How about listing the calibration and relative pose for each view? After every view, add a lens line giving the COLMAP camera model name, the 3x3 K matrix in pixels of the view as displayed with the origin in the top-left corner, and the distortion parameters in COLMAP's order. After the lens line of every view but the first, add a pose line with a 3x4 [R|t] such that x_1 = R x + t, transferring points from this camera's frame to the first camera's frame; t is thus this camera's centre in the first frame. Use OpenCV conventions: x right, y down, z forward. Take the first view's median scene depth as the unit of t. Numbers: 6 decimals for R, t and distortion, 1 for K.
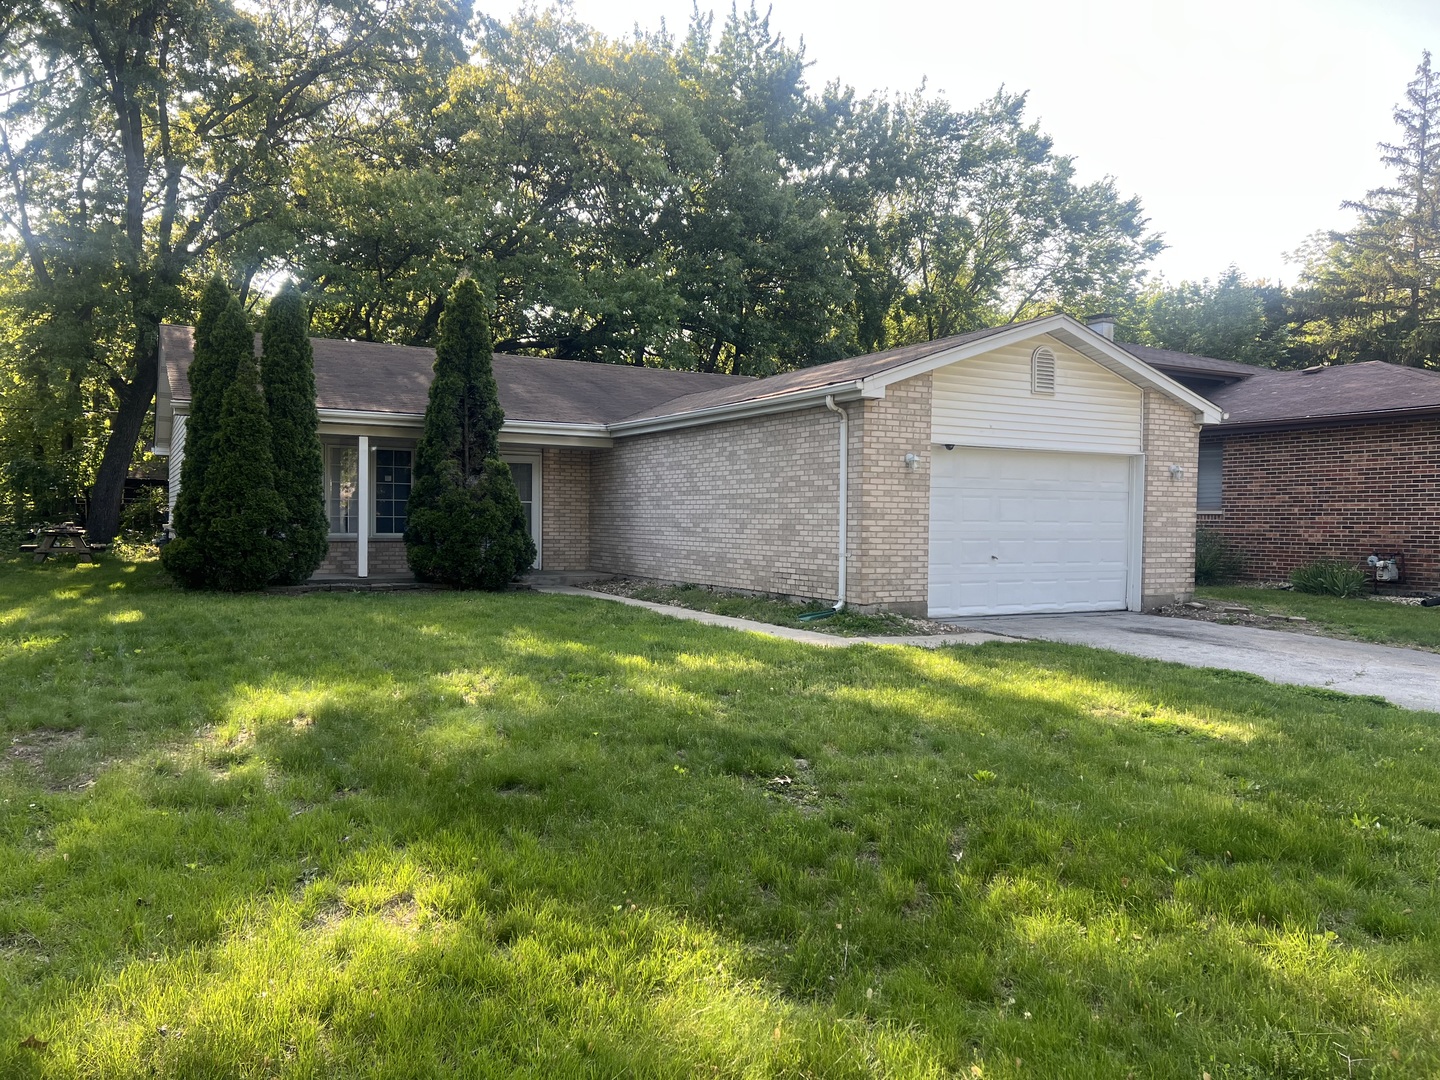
lens RADIAL K [[1081.9, 0, 720.6], [0, 1081.9, 540.2], [0, 0, 1]] dist [0.031060, 0.014534]
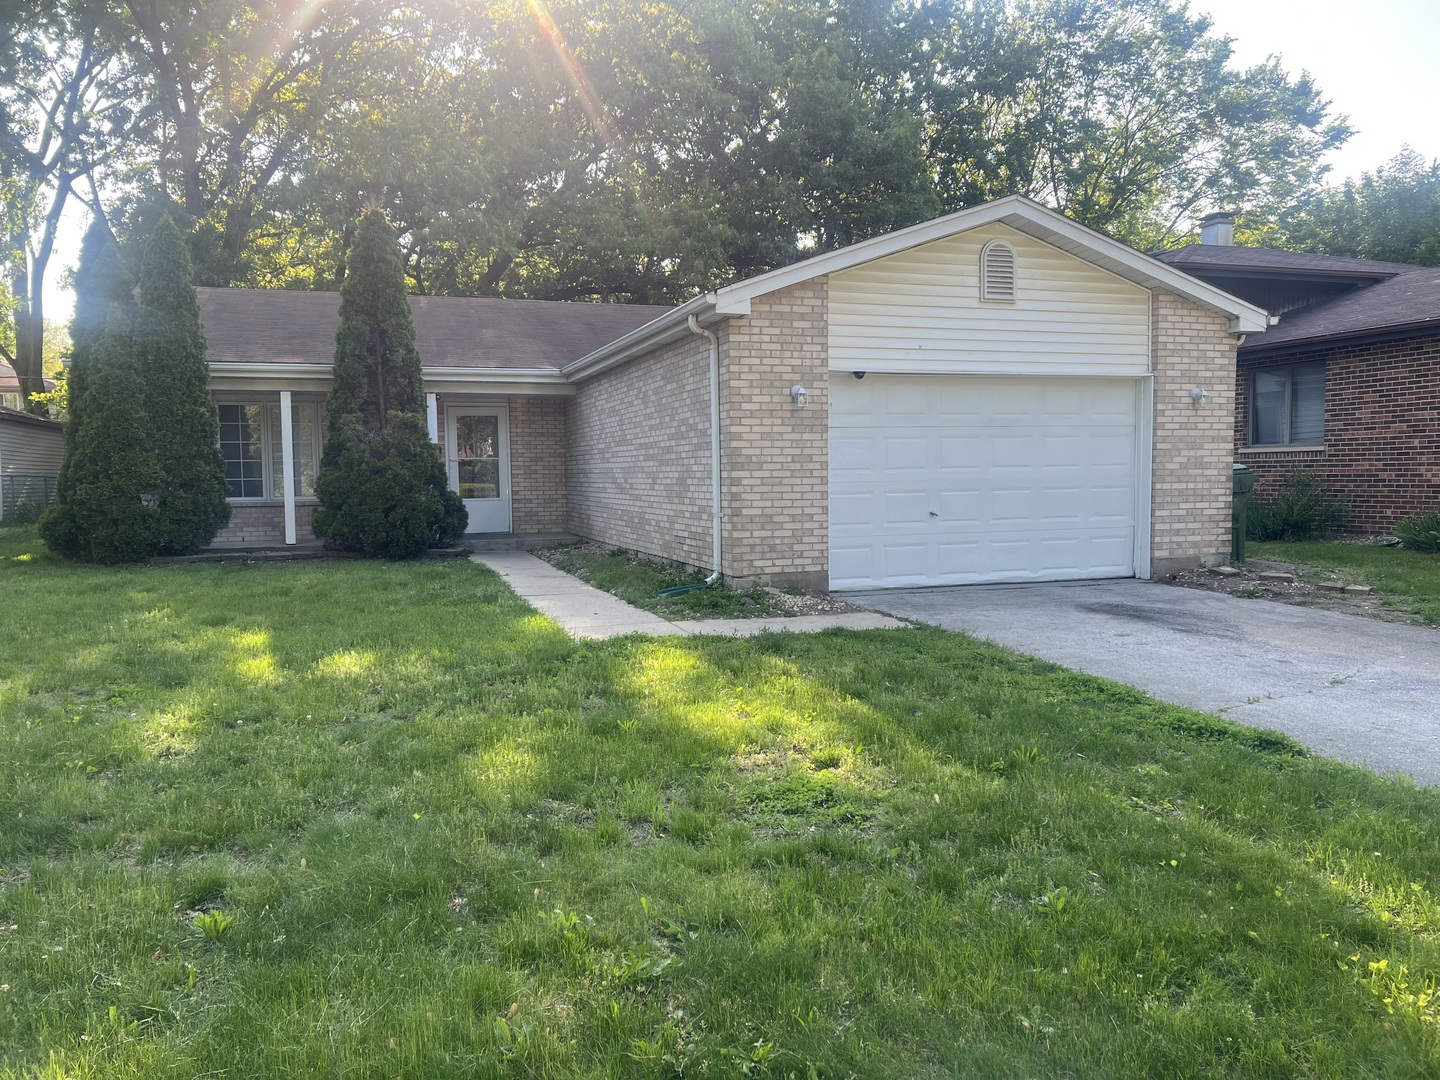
lens RADIAL K [[1081.9, 0, 717.1], [0, 1081.9, 537.0], [0, 0, 1]] dist [0.031060, 0.014534]
pose [[0.983504, -0.013309, -0.180397, 0.221780], [0.020541, 0.999056, 0.038282, -0.000580], [0.179717, -0.041356, 0.982849, 0.180347]]
